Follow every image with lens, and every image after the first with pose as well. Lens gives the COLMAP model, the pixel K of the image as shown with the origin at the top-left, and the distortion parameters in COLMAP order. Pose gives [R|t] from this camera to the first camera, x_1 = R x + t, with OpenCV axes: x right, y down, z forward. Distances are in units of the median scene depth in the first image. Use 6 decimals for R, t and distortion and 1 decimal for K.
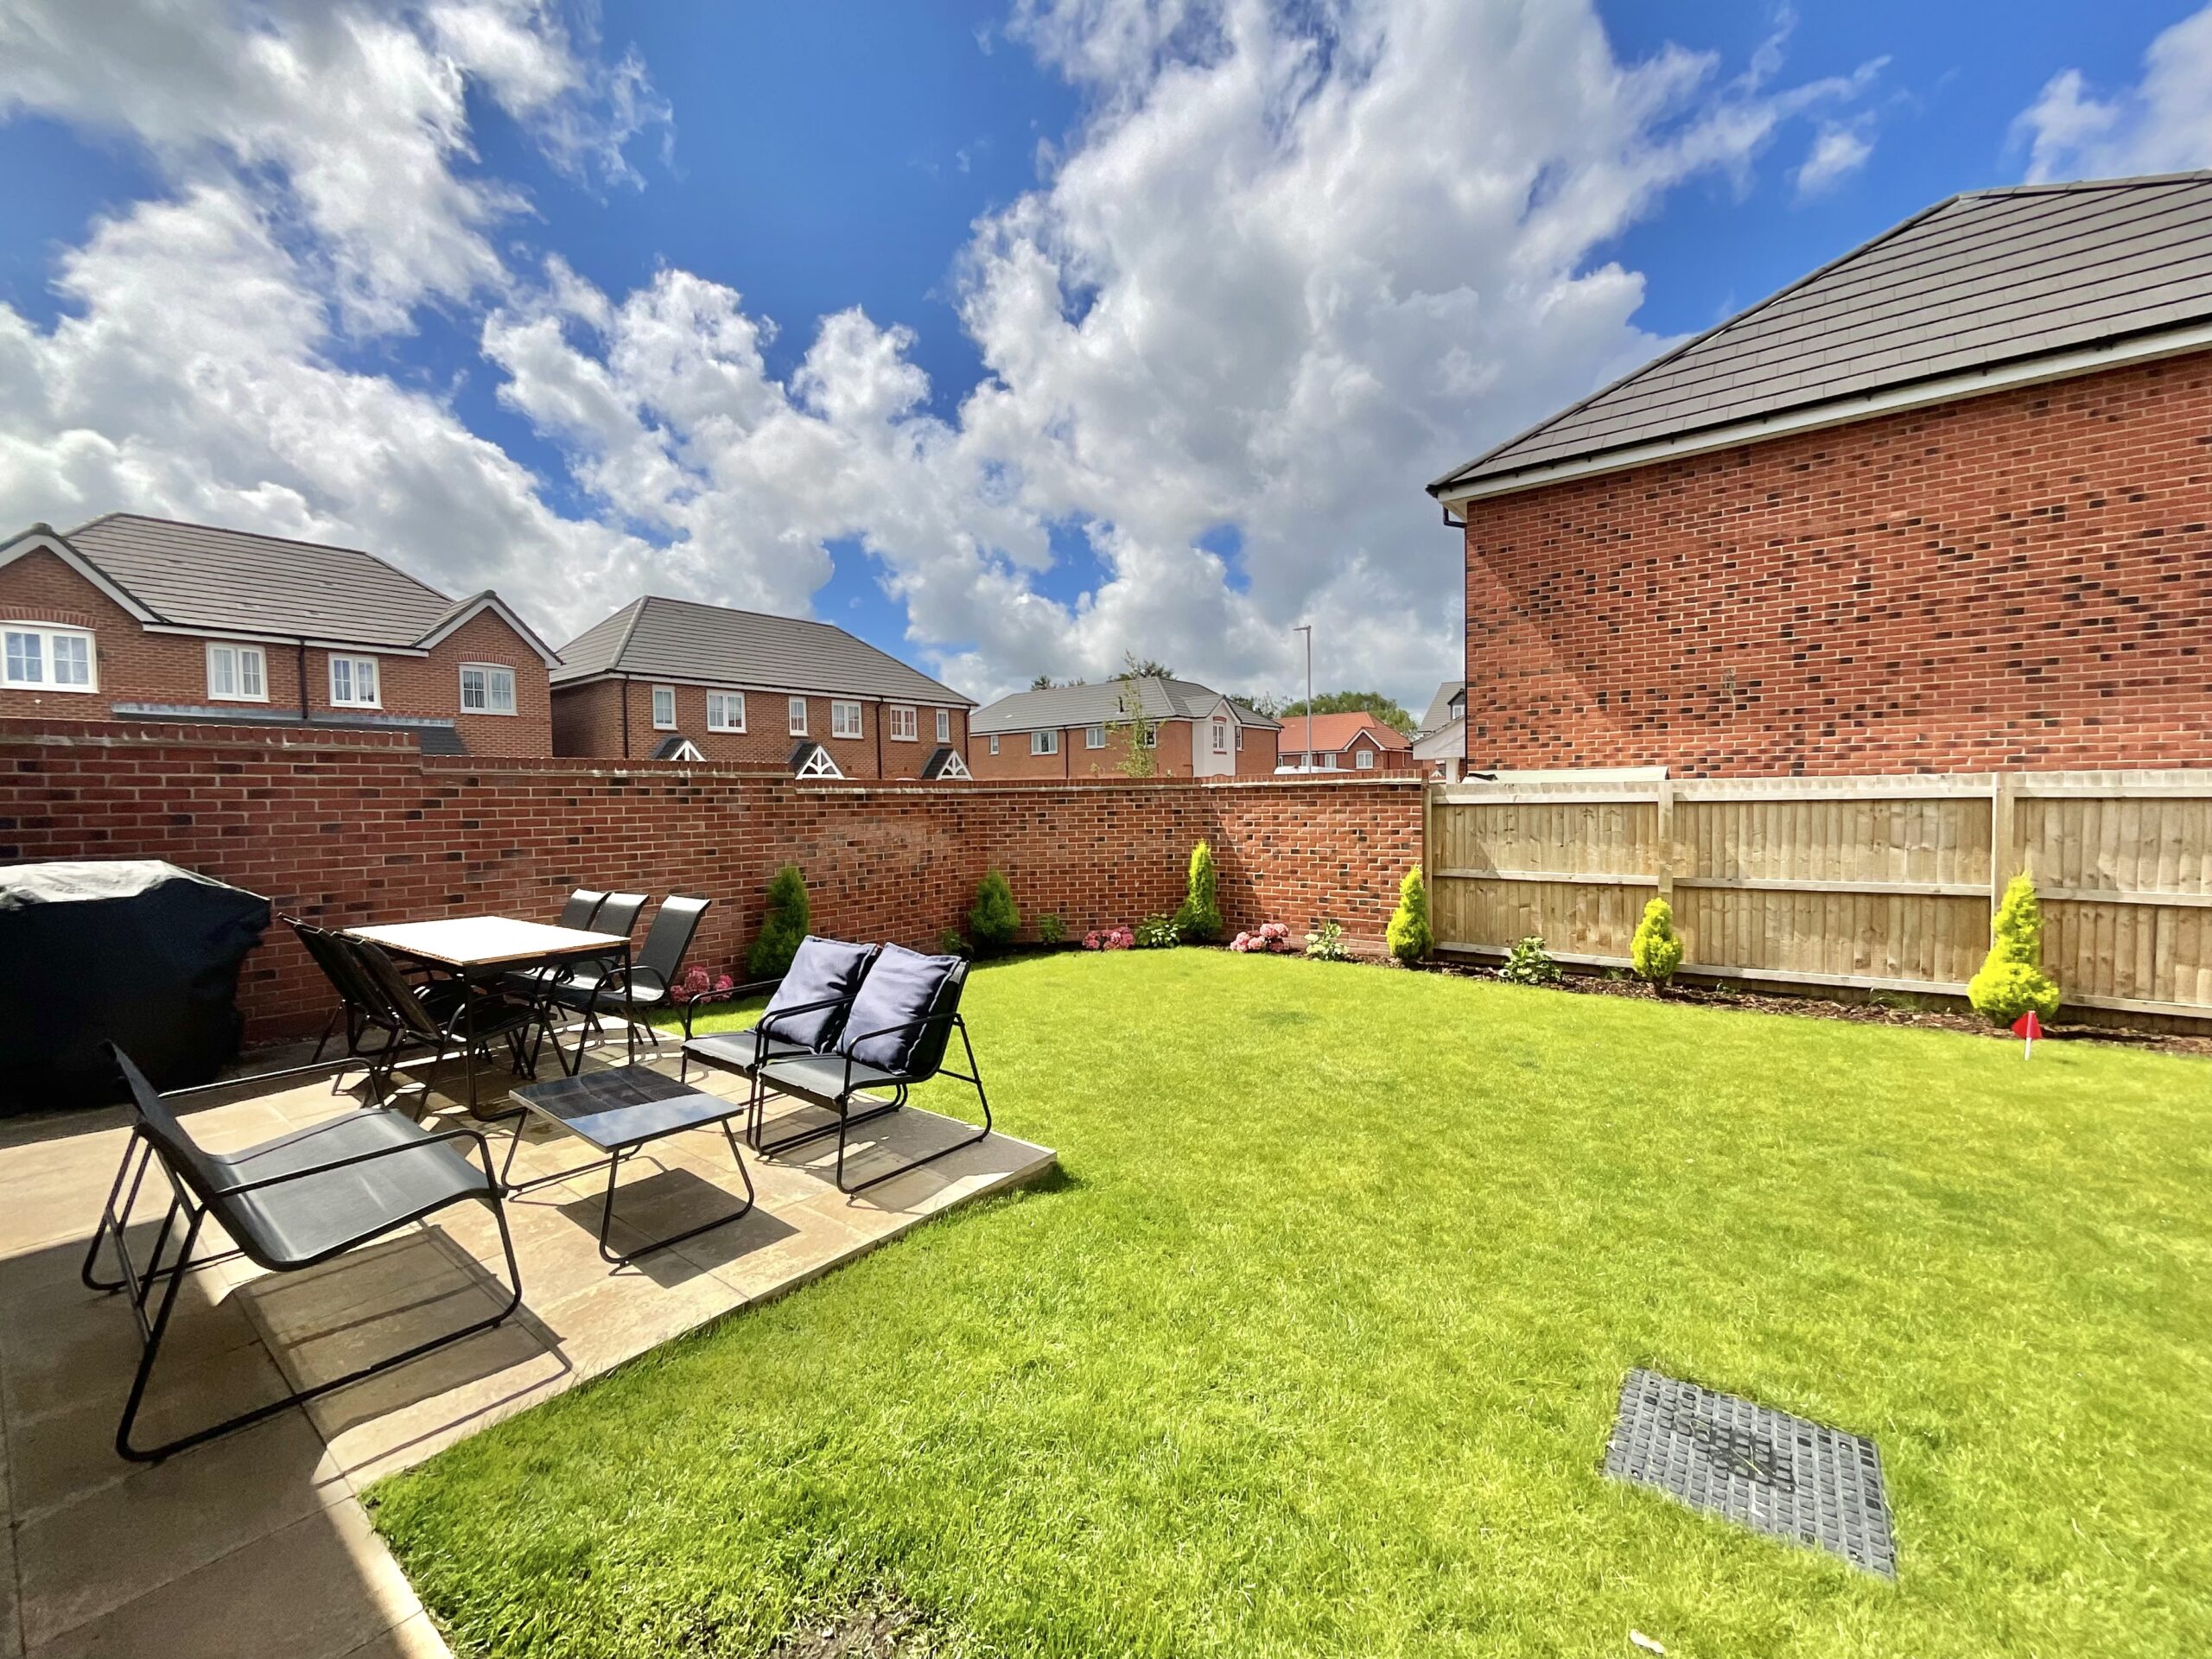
lens RADIAL K [[895.9, 0, 1111.6], [0, 895.9, 826.1], [0, 0, 1]] dist [0.000447, 0.000791]
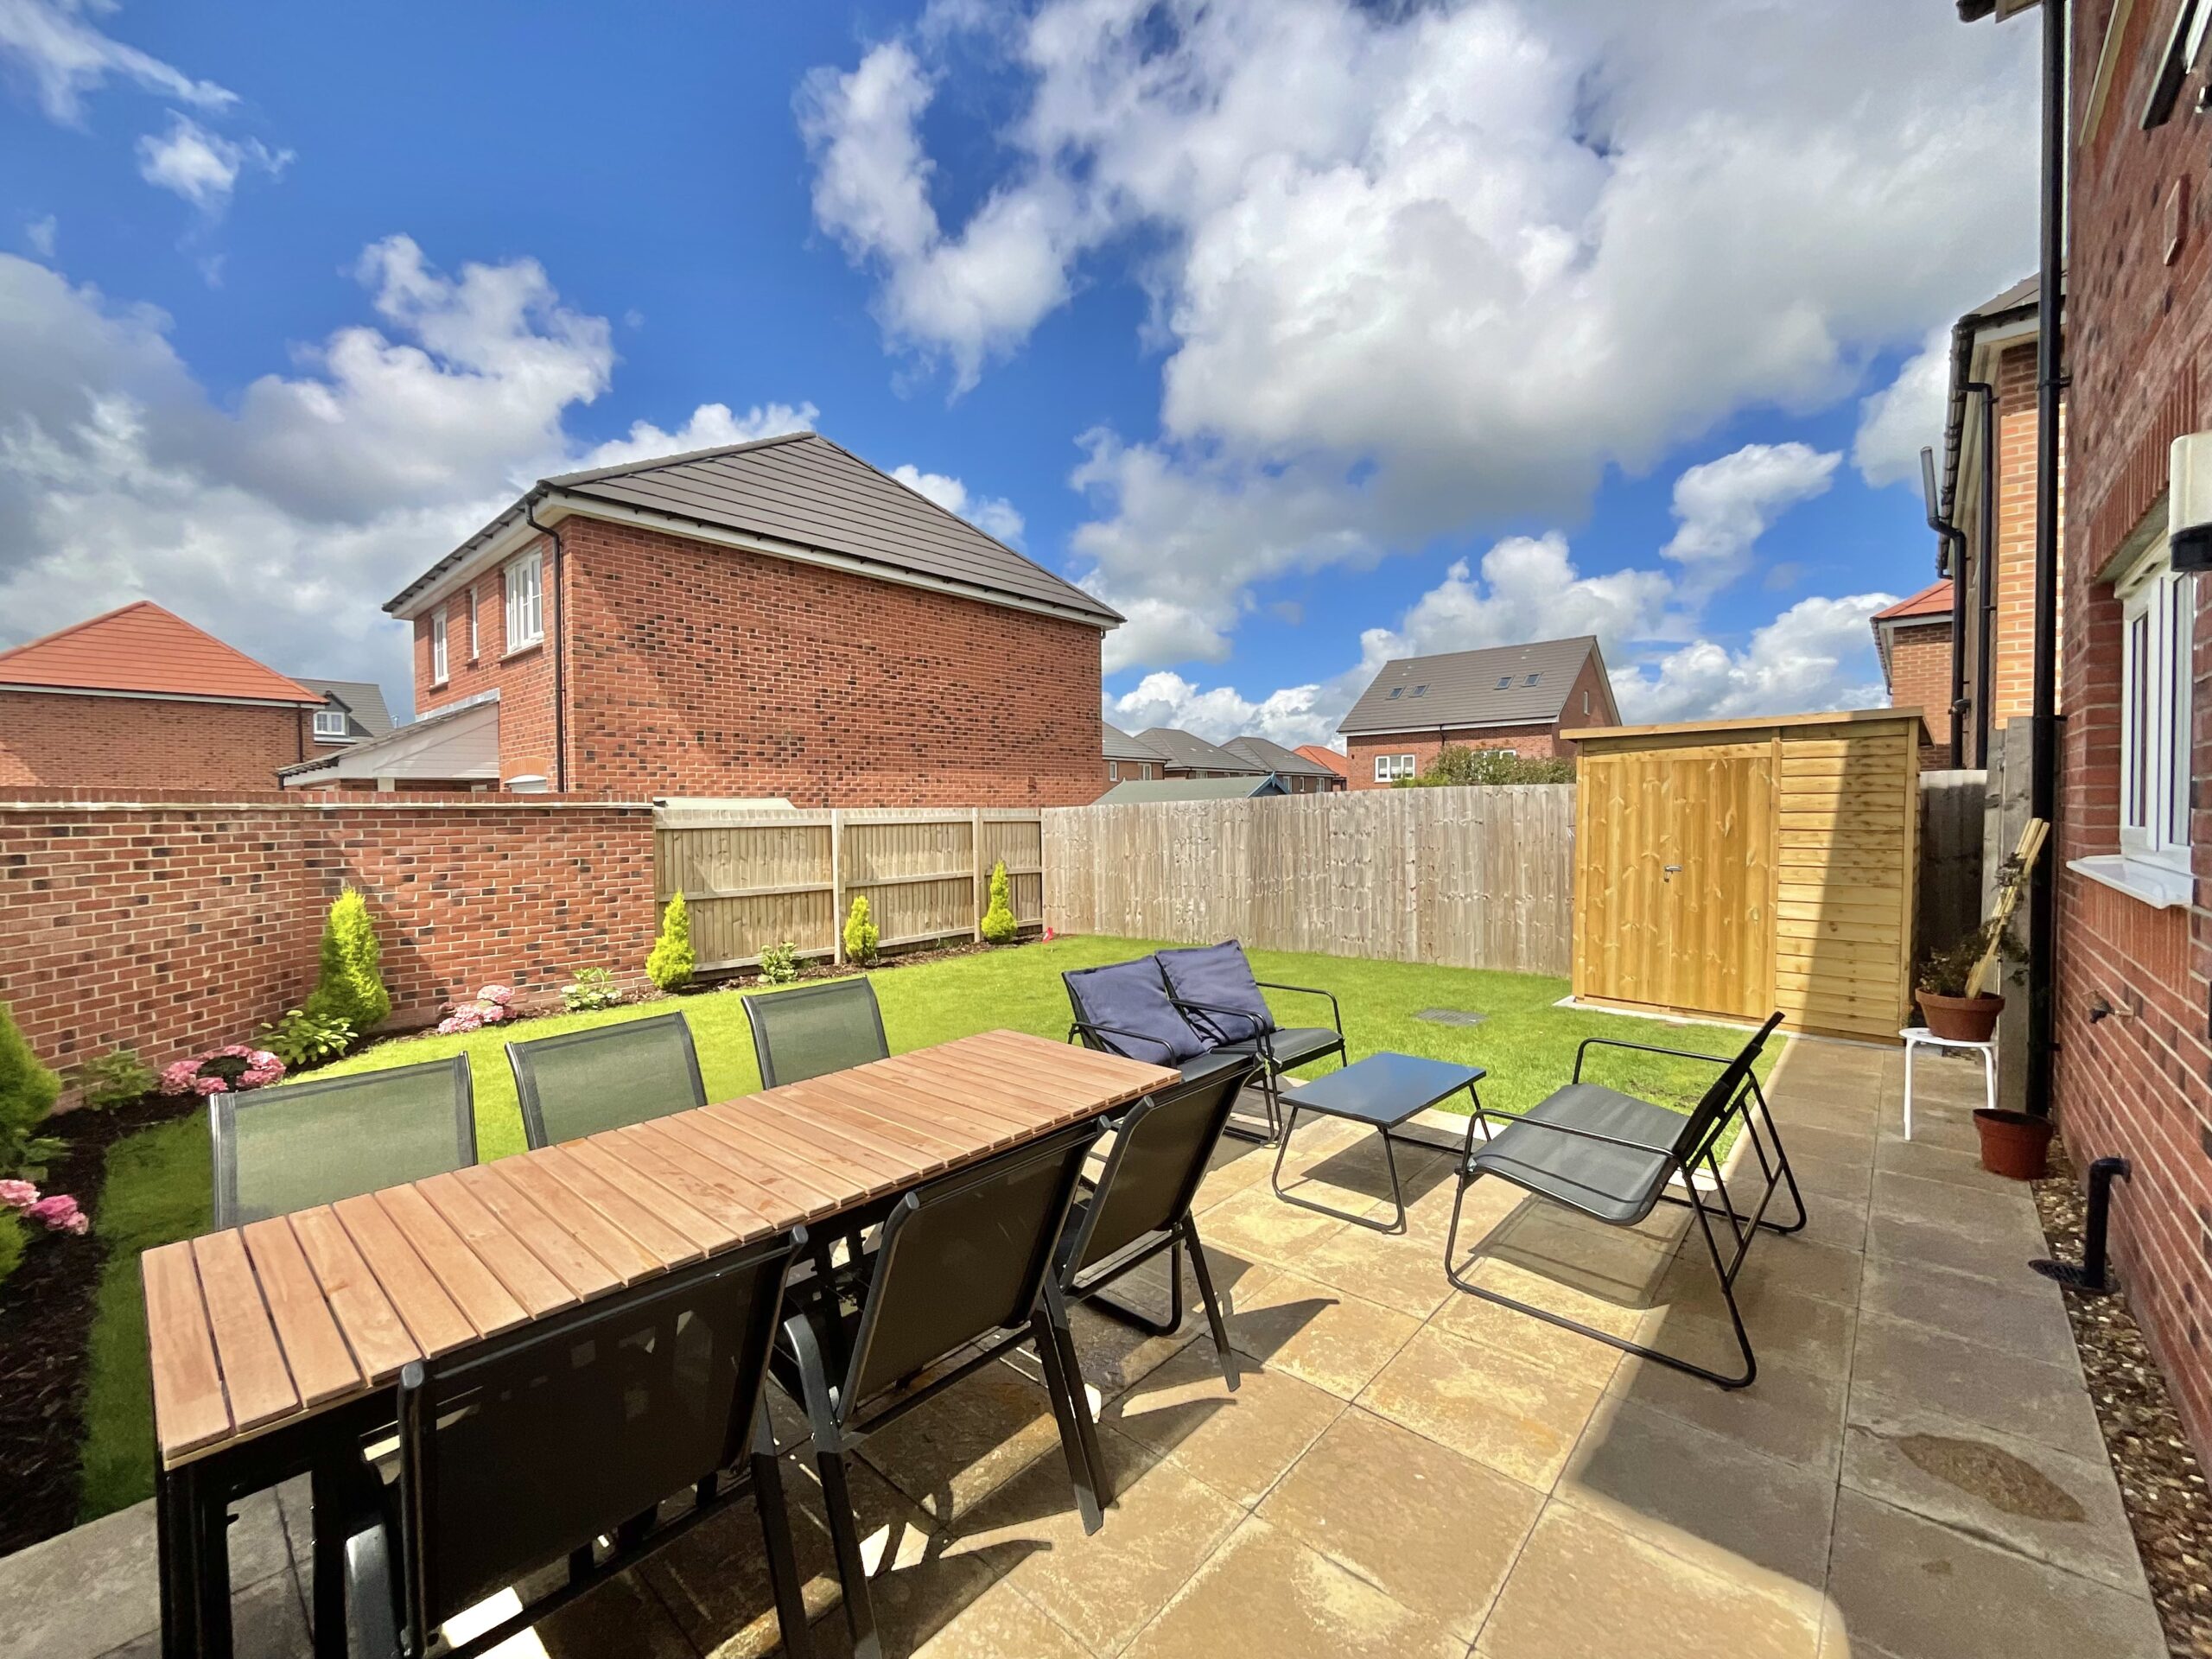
lens RADIAL K [[895.9, 0, 1101.2], [0, 895.9, 823.8], [0, 0, 1]] dist [0.000447, 0.000791]
pose [[0.082492, 0.000510, 0.996592, -0.565465], [0.040737, 0.999162, -0.003883, -0.006702], [-0.995759, 0.040918, 0.082402, 0.421500]]
